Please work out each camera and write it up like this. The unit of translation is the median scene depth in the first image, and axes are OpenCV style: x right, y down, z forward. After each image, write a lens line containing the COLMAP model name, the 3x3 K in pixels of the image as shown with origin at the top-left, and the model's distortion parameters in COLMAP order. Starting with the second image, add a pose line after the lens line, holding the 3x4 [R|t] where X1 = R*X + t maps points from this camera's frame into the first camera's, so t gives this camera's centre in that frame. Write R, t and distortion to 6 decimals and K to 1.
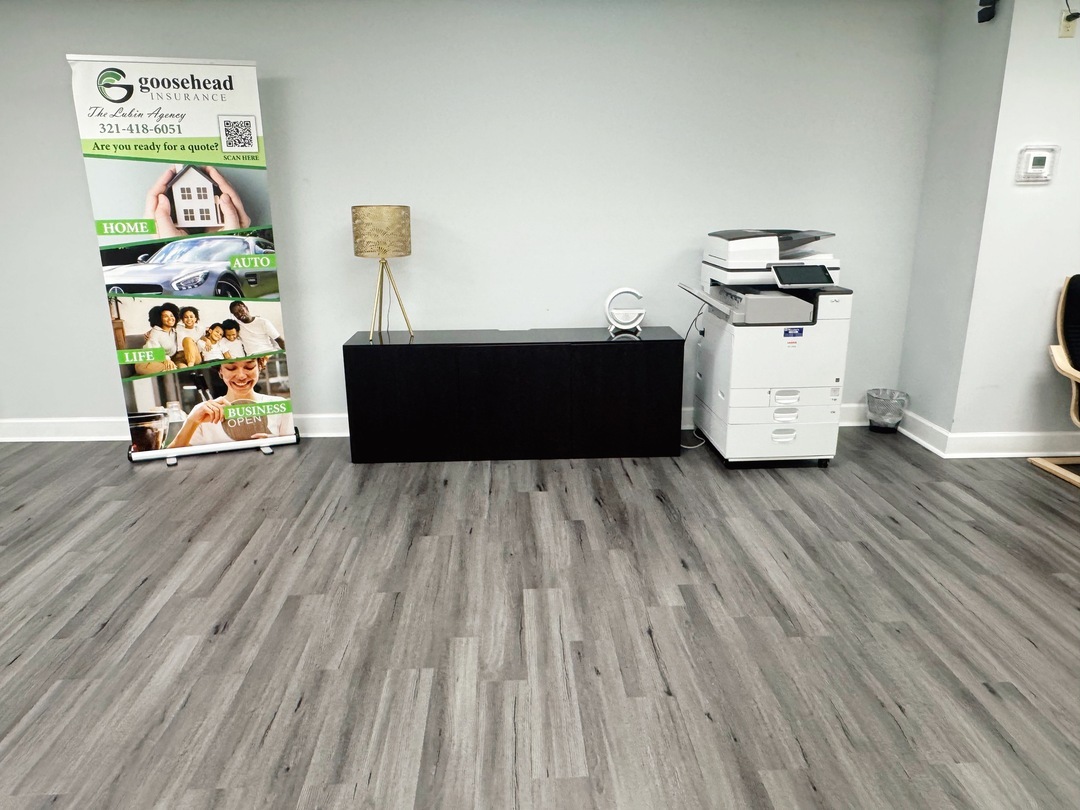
lens RADIAL K [[754.3, 0, 558.1], [0, 754.3, 404.0], [0, 0, 1]] dist [0.006936, -0.005325]
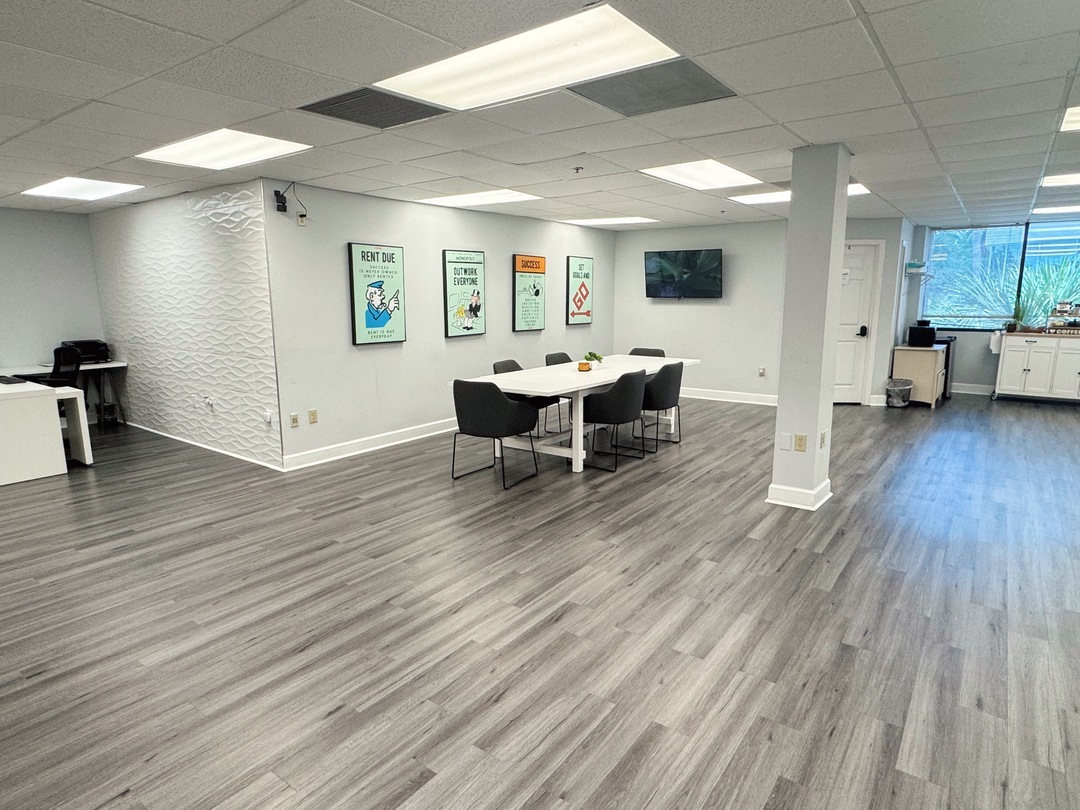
lens RADIAL K [[624.7, 0, 535.7], [0, 624.7, 402.4], [0, 0, 1]] dist [-0.002977, -0.000980]
pose [[-0.763448, -0.098370, 0.638334, -0.535617], [0.189546, 0.910690, 0.367038, -0.210957], [-0.617429, 0.401208, -0.676619, 0.716077]]
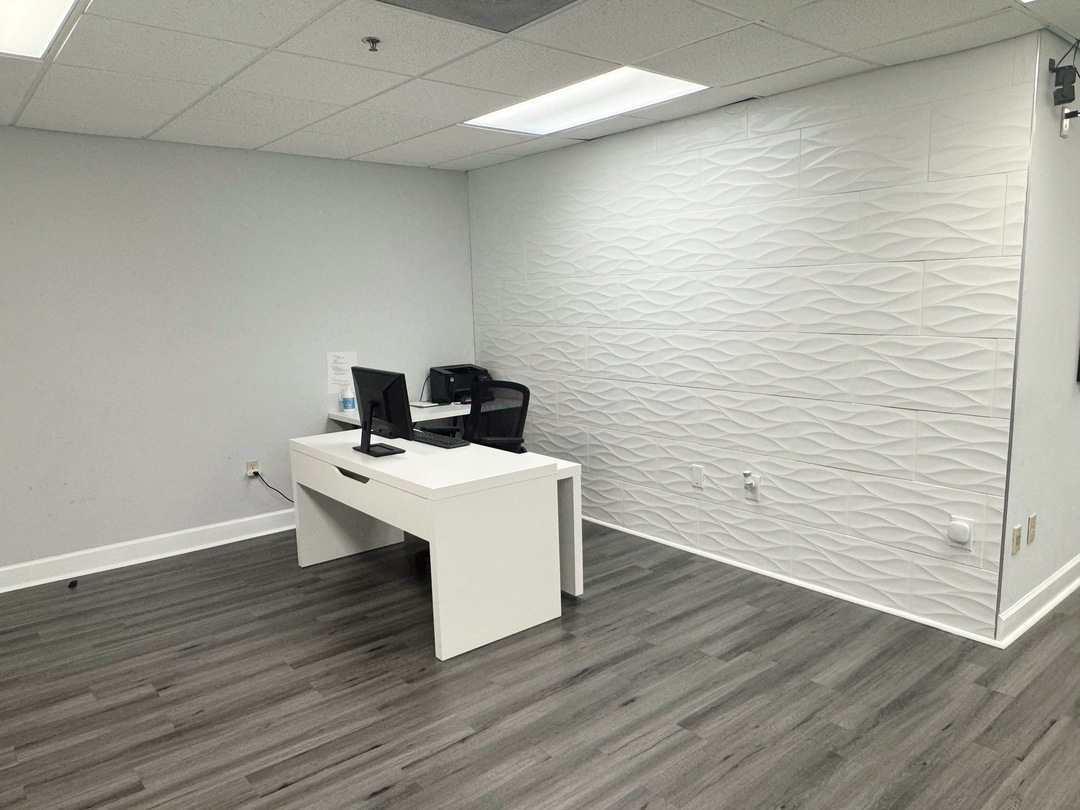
lens RADIAL K [[754.3, 0, 545.4], [0, 754.3, 405.6], [0, 0, 1]] dist [0.006936, -0.005325]
pose [[-0.601398, -0.091718, 0.793668, 0.641350], [0.247069, 0.923346, 0.293919, -0.278374], [-0.759788, 0.372853, -0.532638, 0.929430]]
